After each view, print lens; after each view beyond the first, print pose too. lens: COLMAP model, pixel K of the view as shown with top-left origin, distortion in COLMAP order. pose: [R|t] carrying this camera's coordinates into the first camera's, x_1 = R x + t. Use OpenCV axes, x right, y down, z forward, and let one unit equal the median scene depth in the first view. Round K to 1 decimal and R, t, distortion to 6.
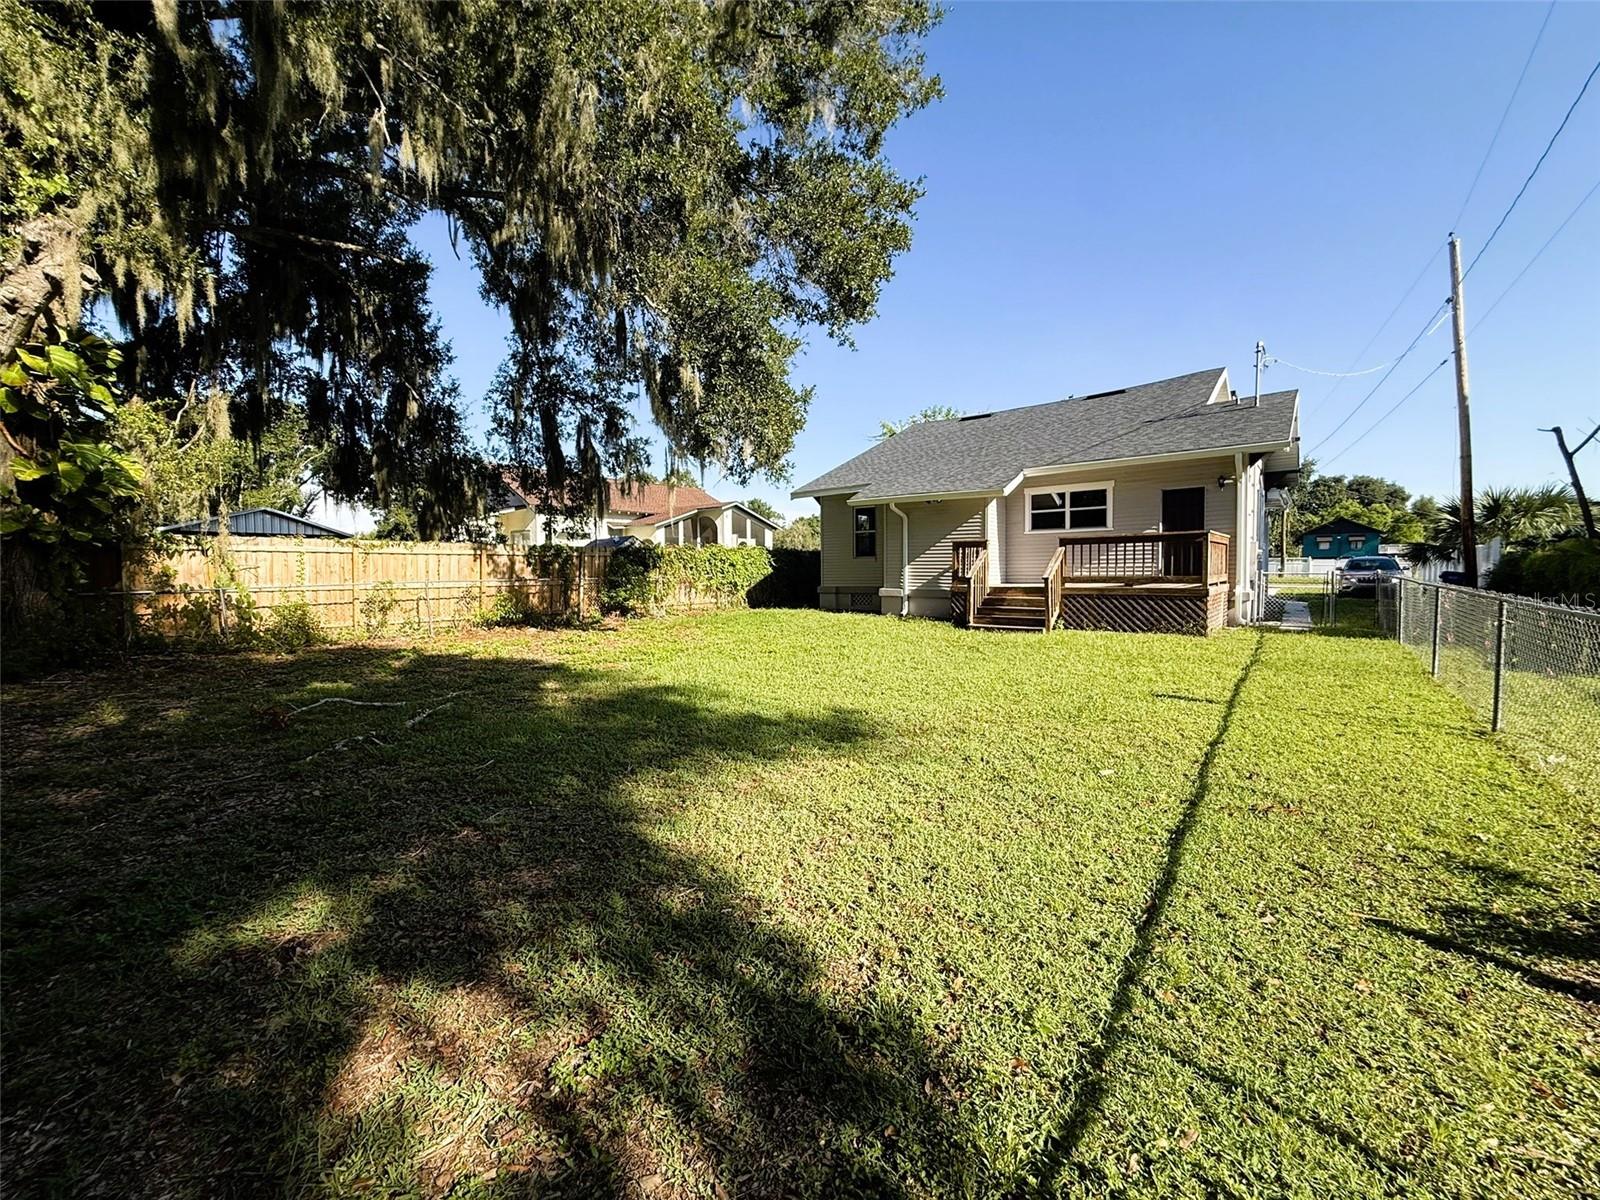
lens RADIAL K [[640.0, 0, 796.3], [0, 640.0, 597.7], [0, 0, 1]] dist [0.001362, -0.000412]
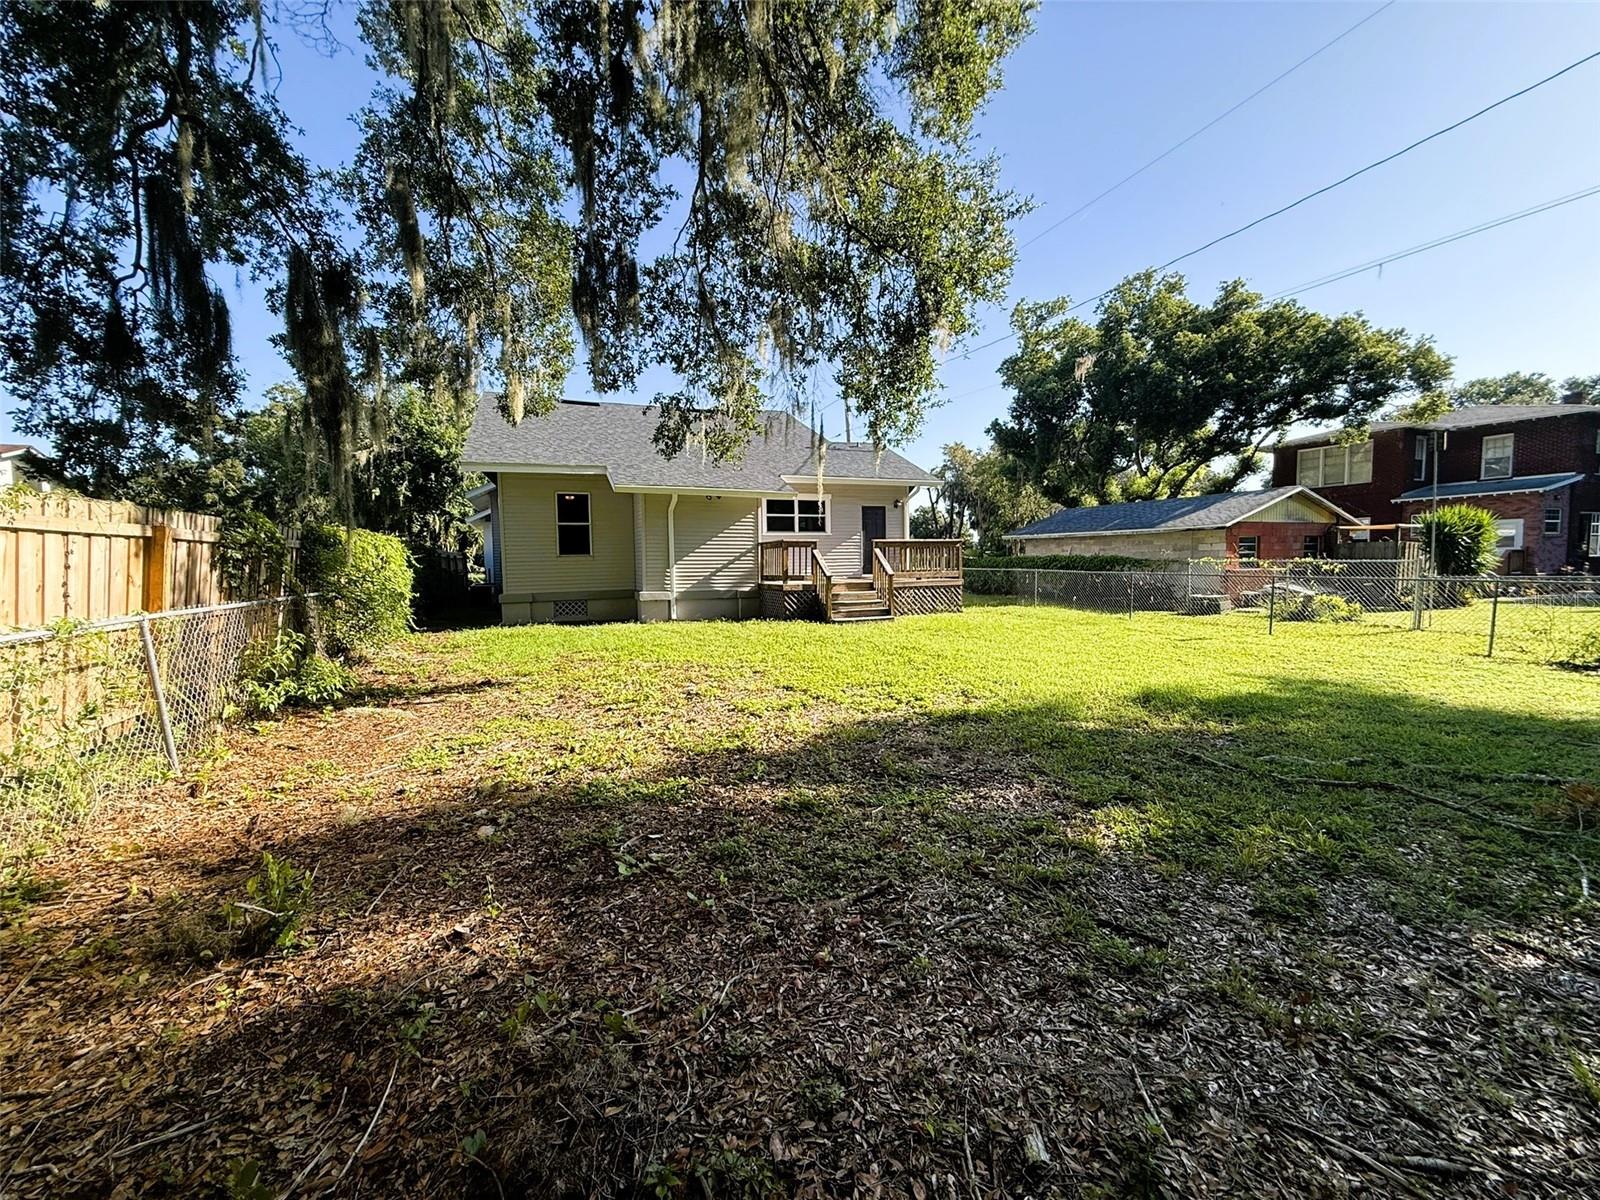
lens RADIAL K [[640.0, 0, 793.3], [0, 640.0, 598.0], [0, 0, 1]] dist [0.001362, -0.000412]
pose [[0.481483, -0.047972, 0.875142, -0.821905], [0.050865, 0.998347, 0.026742, -0.029422], [-0.874978, 0.031638, 0.483127, 0.637905]]
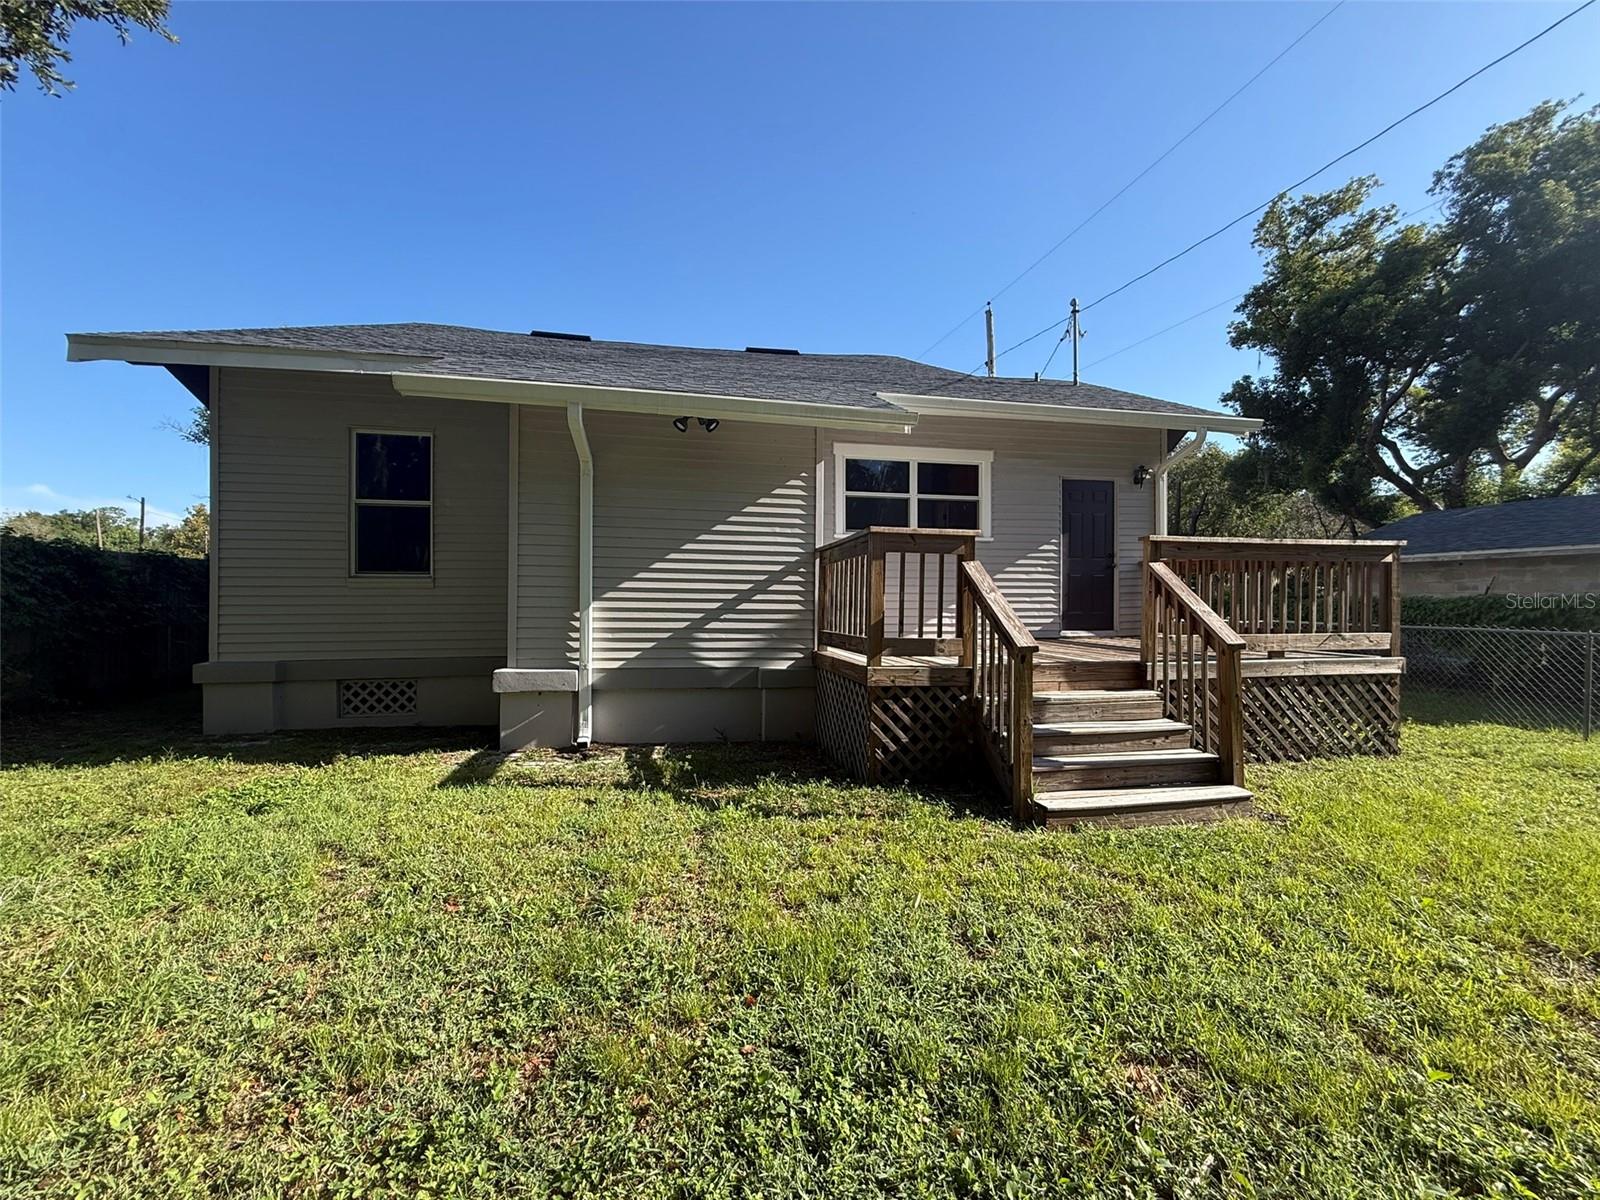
lens RADIAL K [[640.0, 0, 794.8], [0, 640.0, 597.1], [0, 0, 1]] dist [0.001362, -0.000412]
pose [[0.629695, 0.016612, 0.776665, -0.046009], [0.026673, 0.998720, -0.042987, -0.052093], [-0.776384, 0.047785, 0.628446, 1.056197]]
